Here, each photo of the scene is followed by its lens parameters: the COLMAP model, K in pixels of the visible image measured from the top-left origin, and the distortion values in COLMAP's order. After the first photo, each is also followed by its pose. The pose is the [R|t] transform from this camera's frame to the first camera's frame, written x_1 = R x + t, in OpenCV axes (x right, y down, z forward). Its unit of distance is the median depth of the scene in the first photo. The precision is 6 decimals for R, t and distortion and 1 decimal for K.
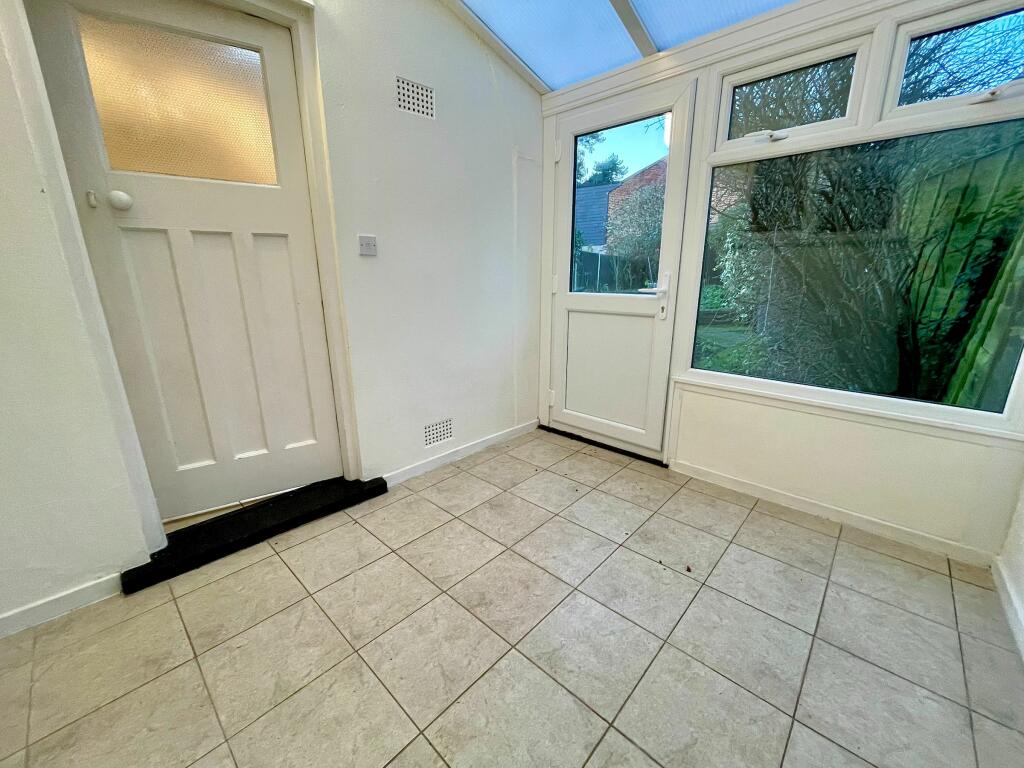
lens RADIAL K [[411.3, 0, 511.0], [0, 411.3, 384.8], [0, 0, 1]] dist [-0.003031, -0.000069]
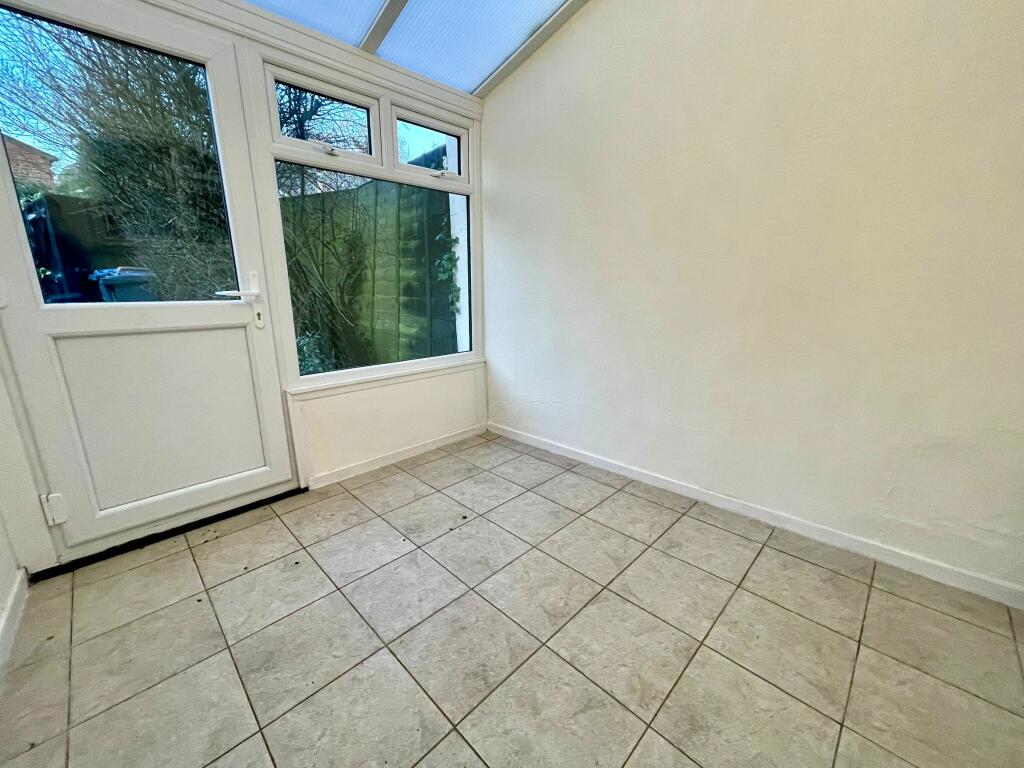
lens RADIAL K [[411.3, 0, 511.0], [0, 411.3, 384.8], [0, 0, 1]] dist [-0.003031, -0.000069]
pose [[0.038759, -0.238458, 0.970379, -0.535091], [0.265609, 0.938633, 0.220047, -0.119759], [-0.963302, 0.249212, 0.099717, 0.550380]]
